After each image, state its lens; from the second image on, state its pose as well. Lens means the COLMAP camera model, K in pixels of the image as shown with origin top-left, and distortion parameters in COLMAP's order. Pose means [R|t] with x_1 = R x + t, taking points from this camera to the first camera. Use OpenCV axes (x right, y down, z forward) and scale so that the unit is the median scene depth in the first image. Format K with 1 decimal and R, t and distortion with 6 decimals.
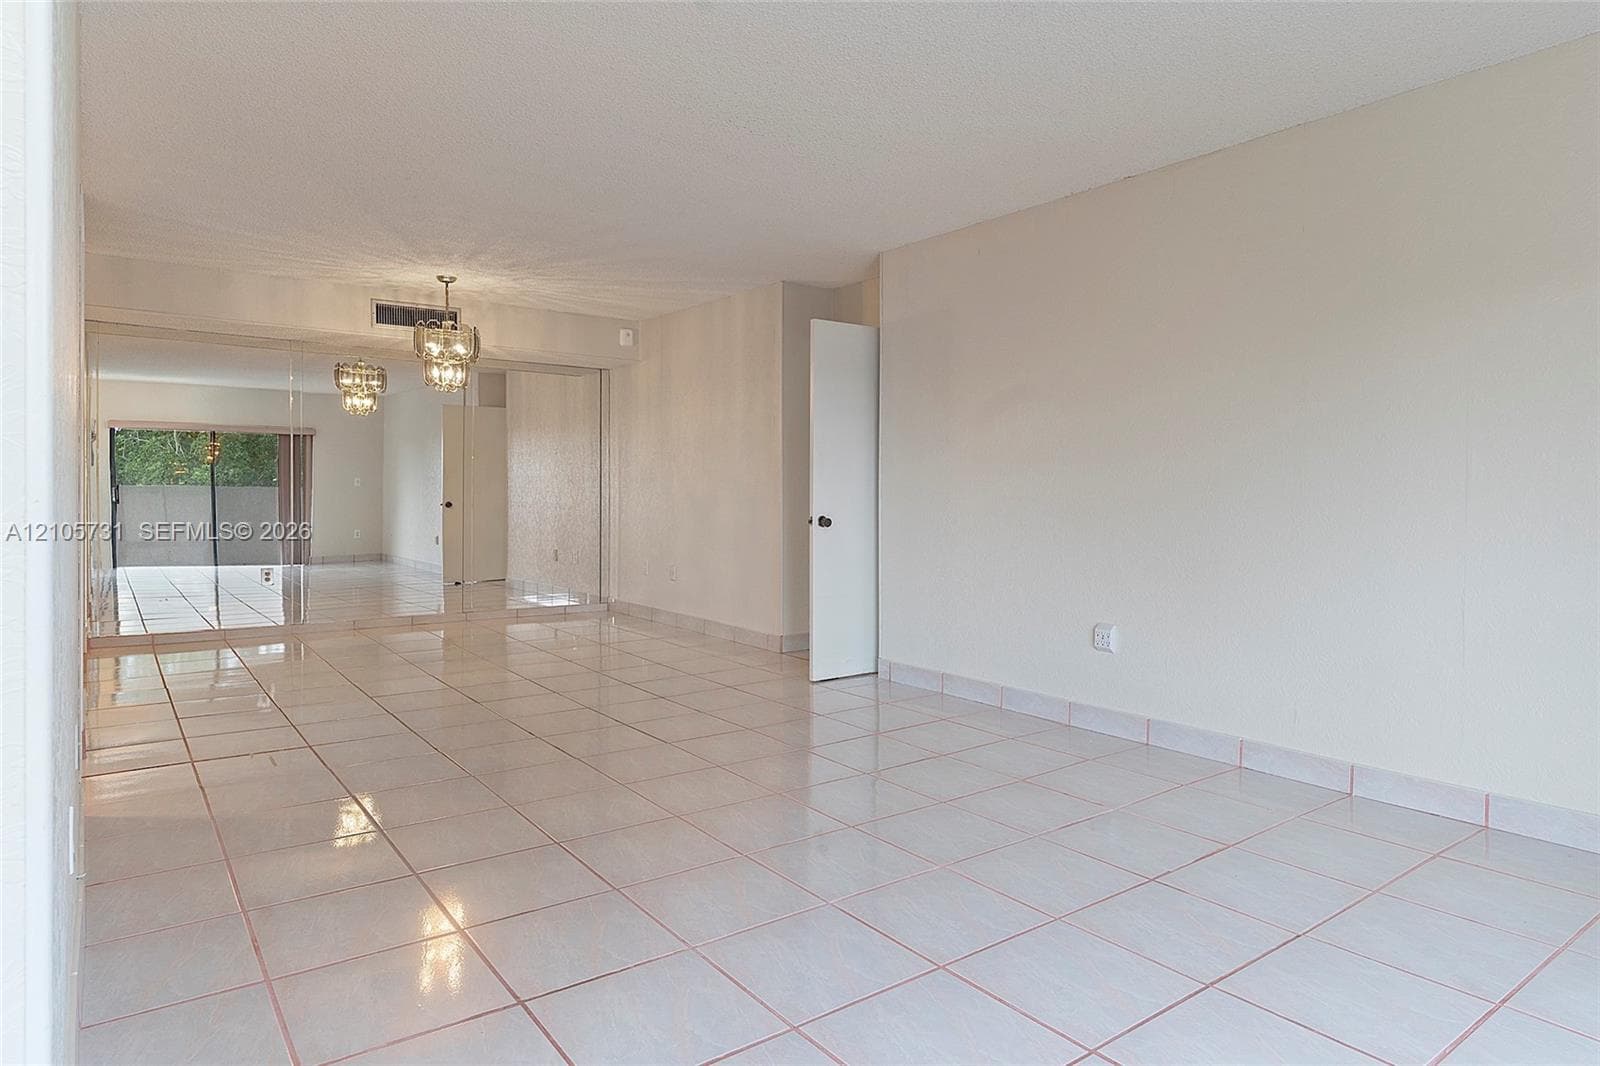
lens RADIAL K [[935.6, 0, 843.7], [0, 935.6, 504.6], [0, 0, 1]] dist [0.001360, 0.003457]
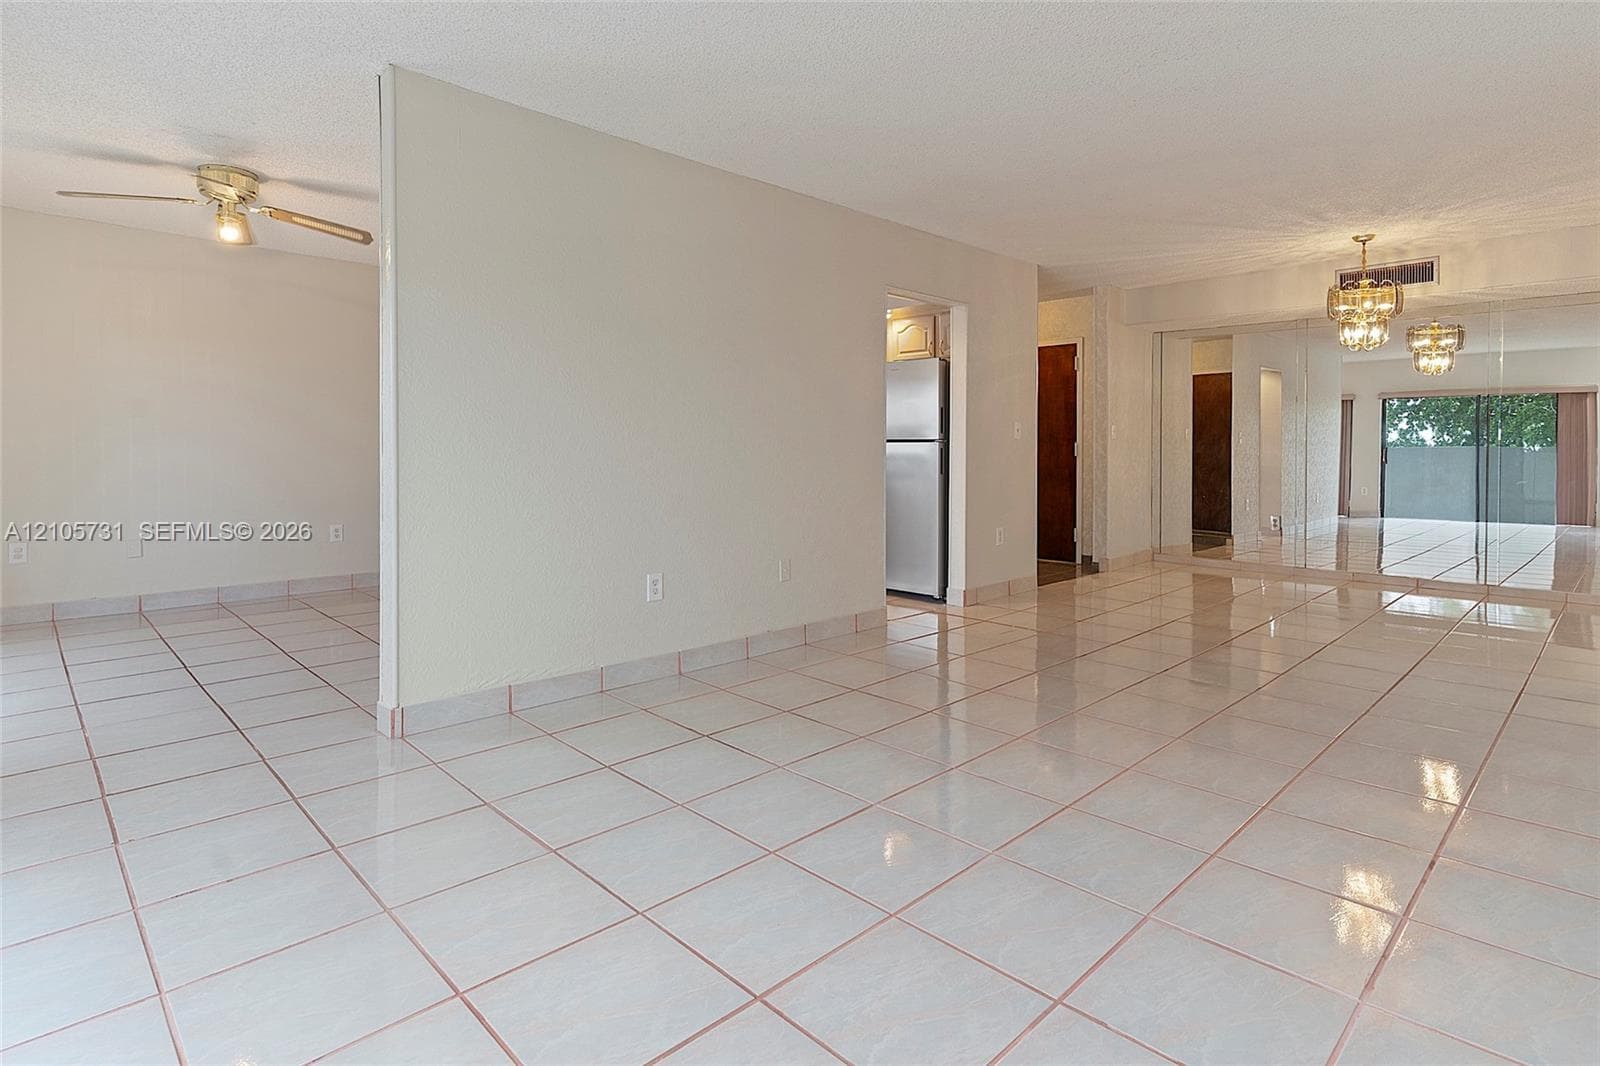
lens RADIAL K [[823.8, 0, 814.9], [0, 823.8, 465.2], [0, 0, 1]] dist [0.009459, -0.002020]
pose [[0.158574, 0.011739, -0.987277, 0.289603], [-0.011040, 0.999888, 0.010116, -0.001242], [0.987285, 0.009295, 0.158686, 0.233141]]
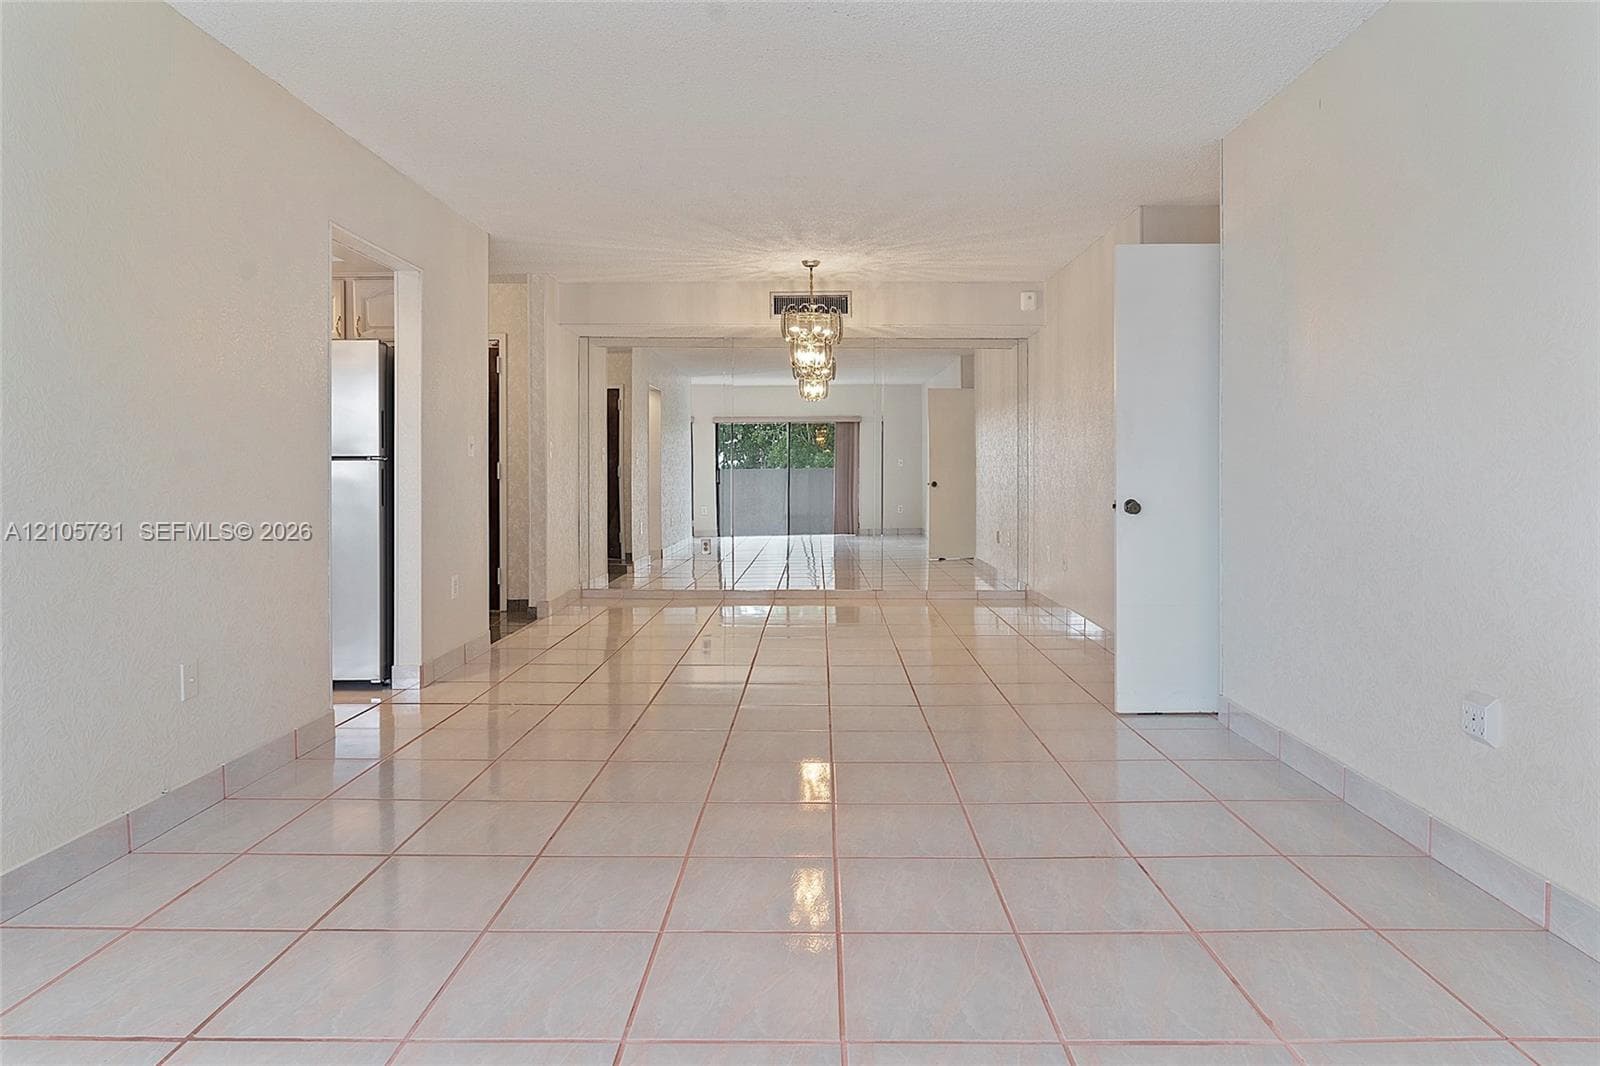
lens RADIAL K [[935.6, 0, 817.4], [0, 935.6, 470.3], [0, 0, 1]] dist [0.001360, 0.003457]
pose [[0.800302, -0.009107, -0.599528, 0.155774], [0.000704, 0.999898, -0.014249, -0.000598], [0.599596, 0.010982, 0.800227, 0.154899]]
